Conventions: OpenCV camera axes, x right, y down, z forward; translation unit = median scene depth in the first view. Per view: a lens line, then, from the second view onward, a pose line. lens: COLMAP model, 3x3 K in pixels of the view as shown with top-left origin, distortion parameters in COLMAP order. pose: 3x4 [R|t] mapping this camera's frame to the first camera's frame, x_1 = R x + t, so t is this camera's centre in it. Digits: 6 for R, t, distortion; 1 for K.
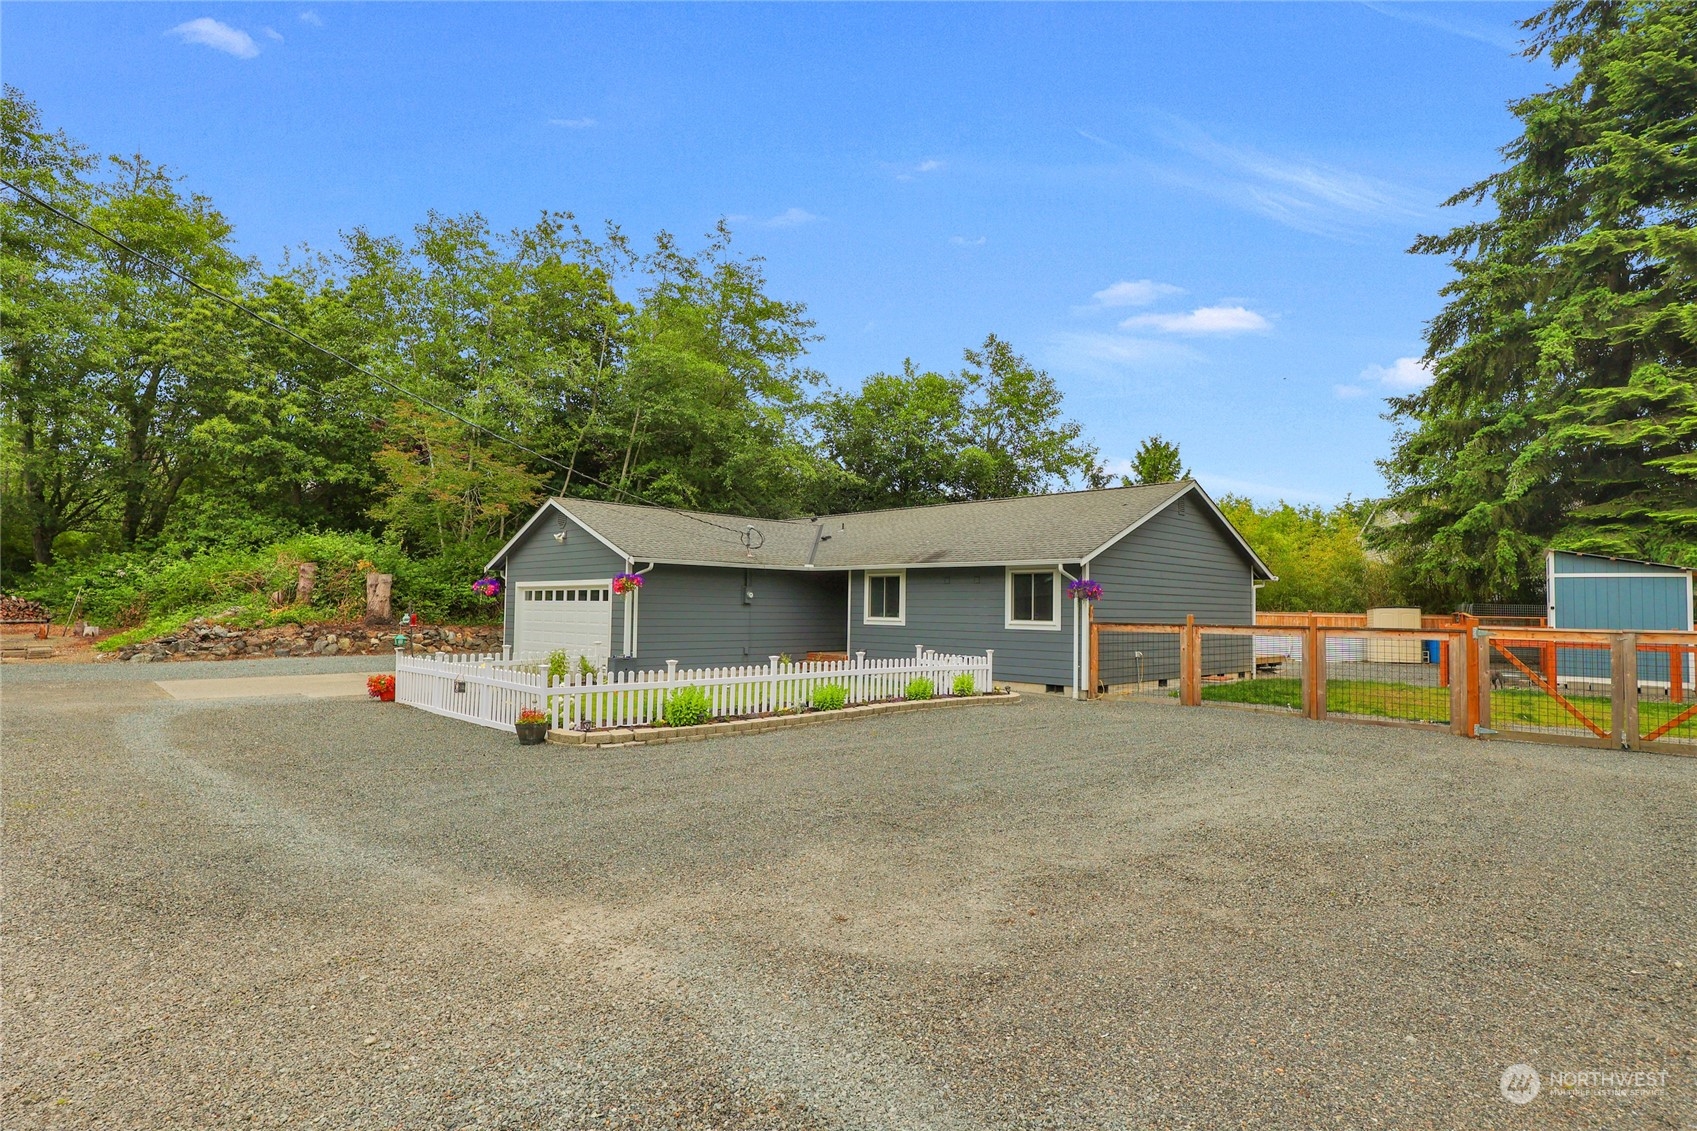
lens RADIAL K [[872.9, 0, 848.9], [0, 872.9, 514.5], [0, 0, 1]] dist [0.025479, 0.000381]
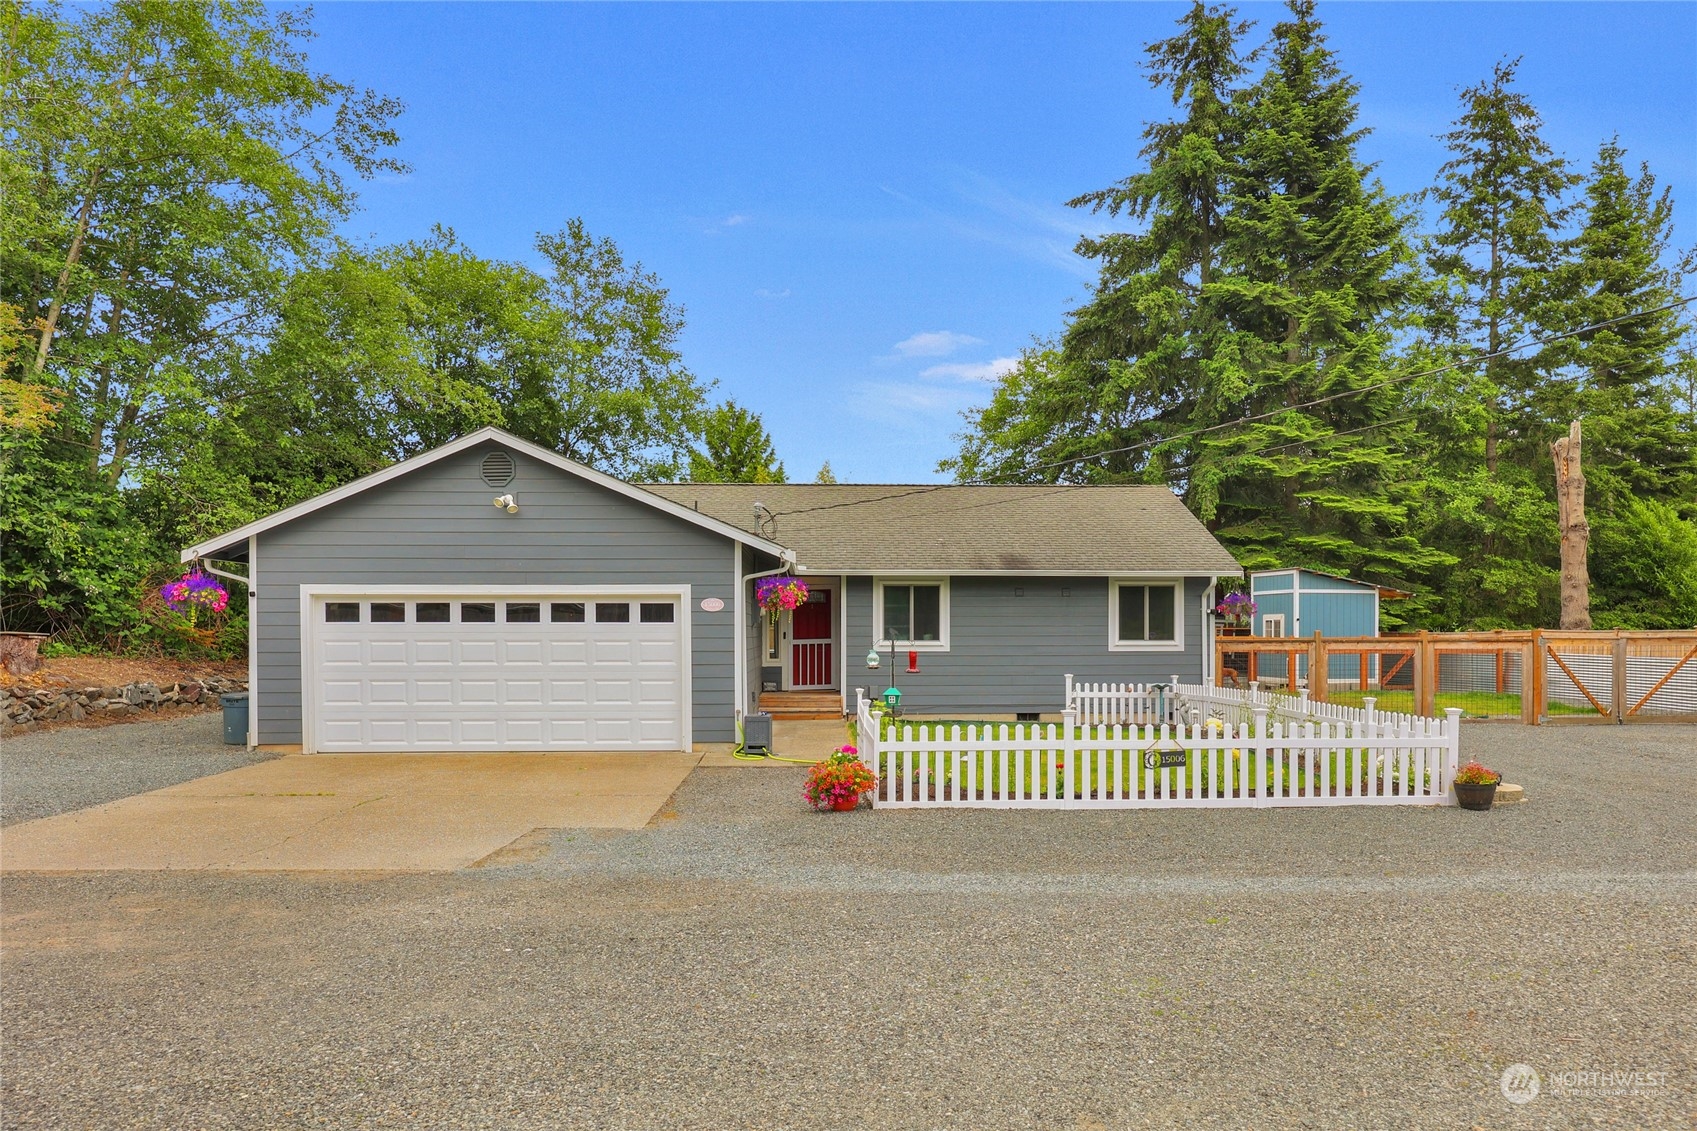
lens RADIAL K [[1277.1, 0, 848.3], [0, 1277.1, 568.9], [0, 0, 1]] dist [0.037281, 0.000369]
pose [[0.664688, 0.021783, 0.746804, -0.814984], [-0.069786, 0.997015, 0.033031, 0.026629], [-0.743855, -0.074071, 0.664224, 0.343305]]
